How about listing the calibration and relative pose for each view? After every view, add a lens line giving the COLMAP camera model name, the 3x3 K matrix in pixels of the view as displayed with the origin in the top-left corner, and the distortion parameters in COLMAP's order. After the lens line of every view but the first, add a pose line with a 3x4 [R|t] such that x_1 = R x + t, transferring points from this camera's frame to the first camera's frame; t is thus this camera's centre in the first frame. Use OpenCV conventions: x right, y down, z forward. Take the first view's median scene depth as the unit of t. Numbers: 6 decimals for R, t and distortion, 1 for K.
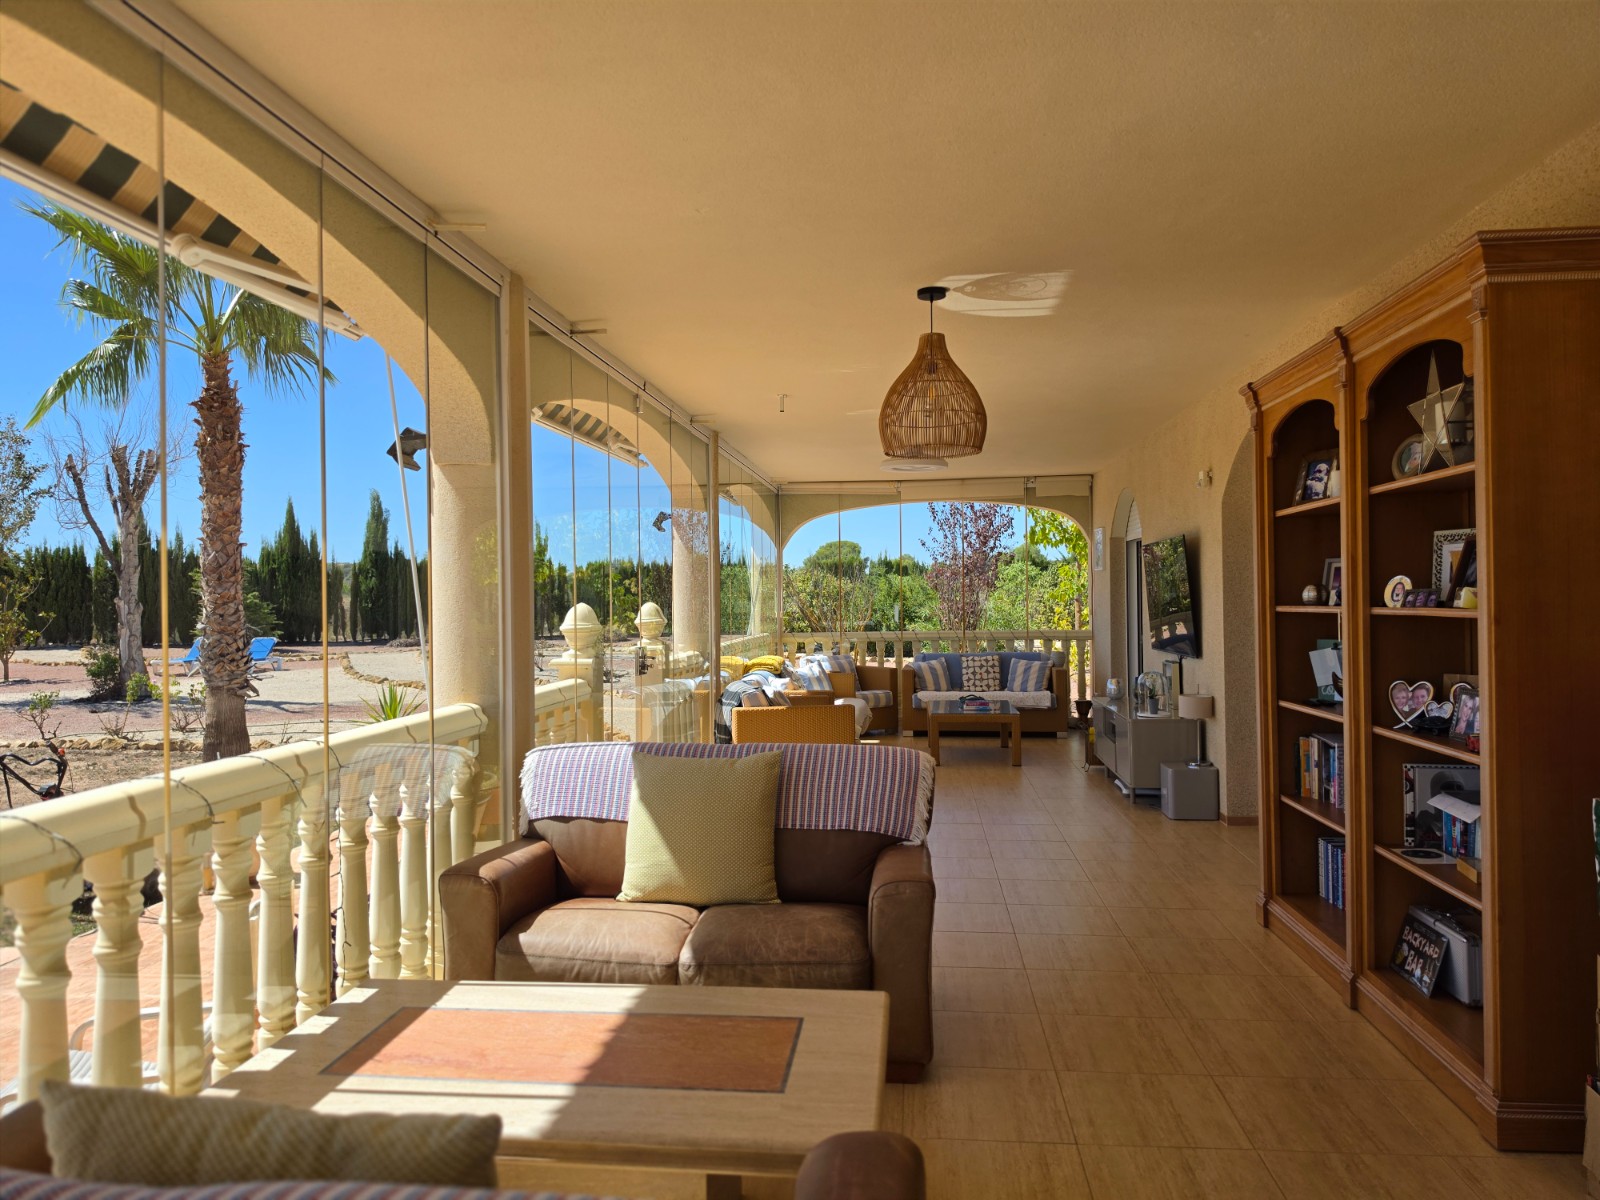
lens RADIAL K [[1102.2, 0, 800.0], [0, 1102.2, 600.0], [0, 0, 1]] dist [-0.002728, -0.000813]
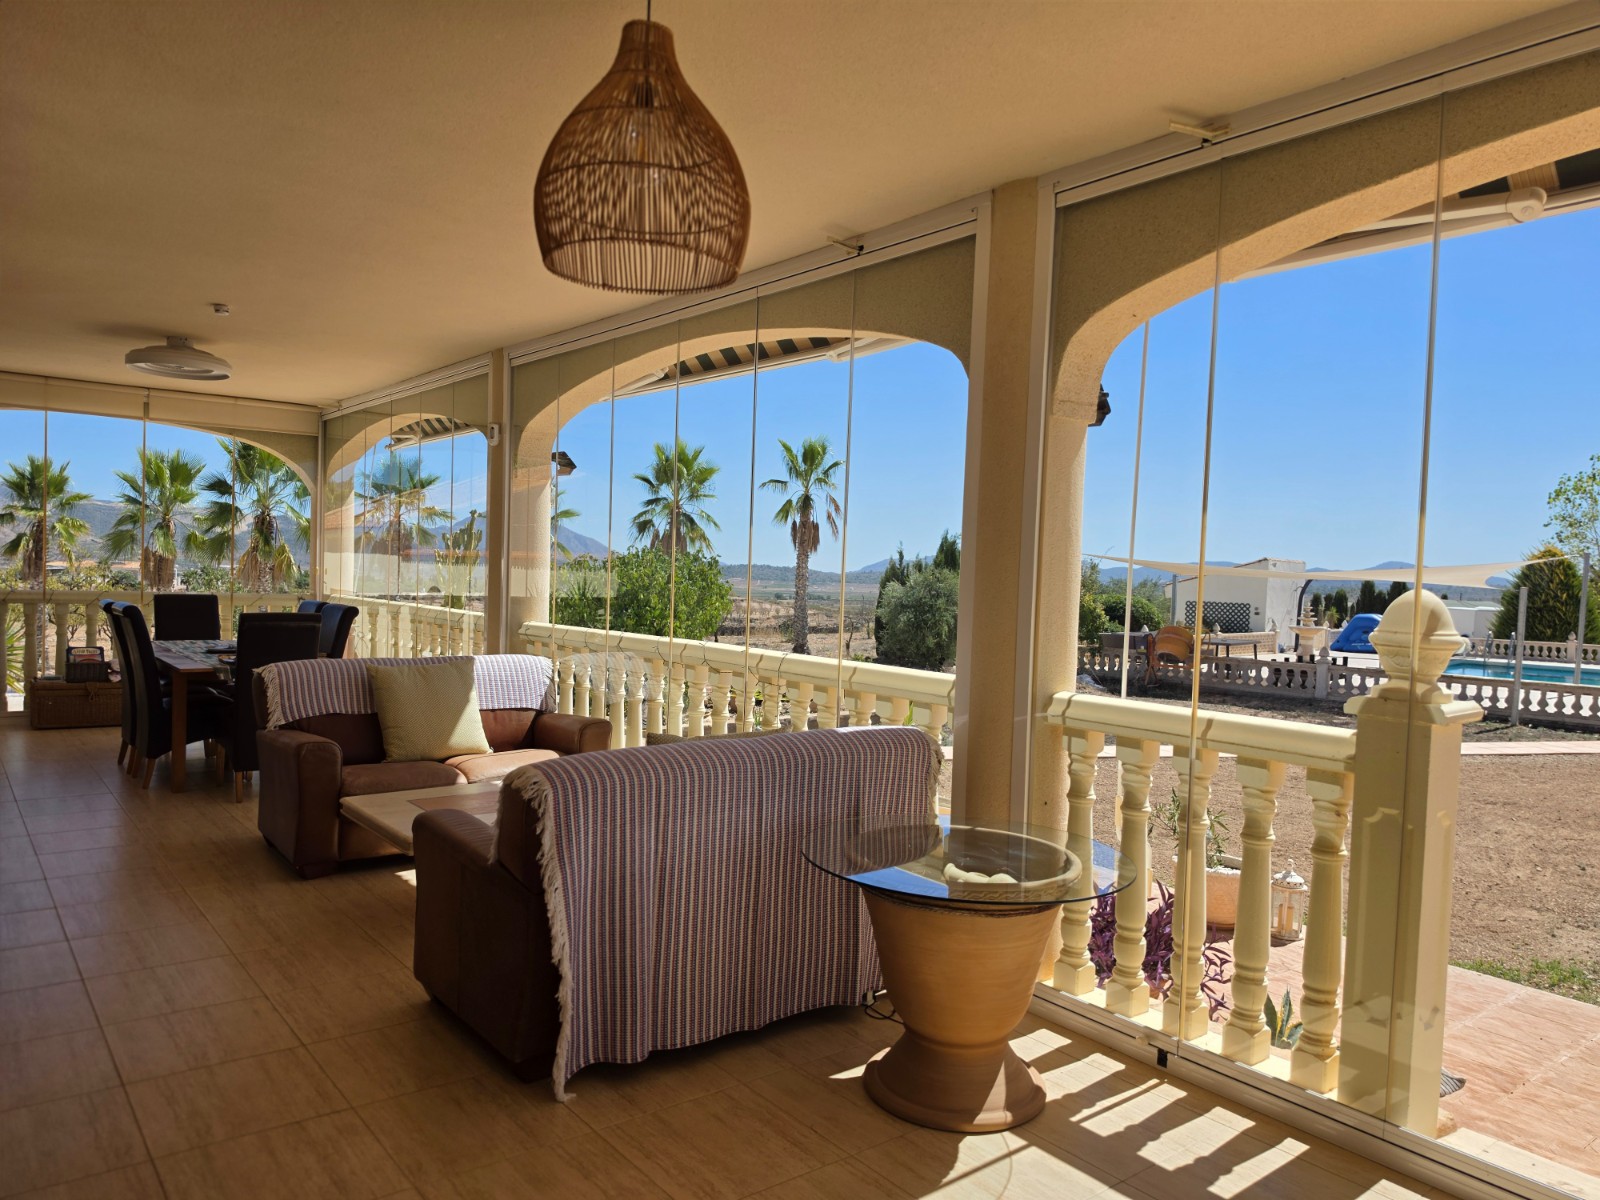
lens RADIAL K [[1102.2, 0, 800.0], [0, 1102.2, 600.0], [0, 0, 1]] dist [-0.002728, -0.000813]
pose [[-0.708212, 0.016851, -0.705799, 0.613504], [-0.022169, 0.998691, 0.046088, -0.014980], [0.705652, 0.048287, -0.706911, 2.019756]]
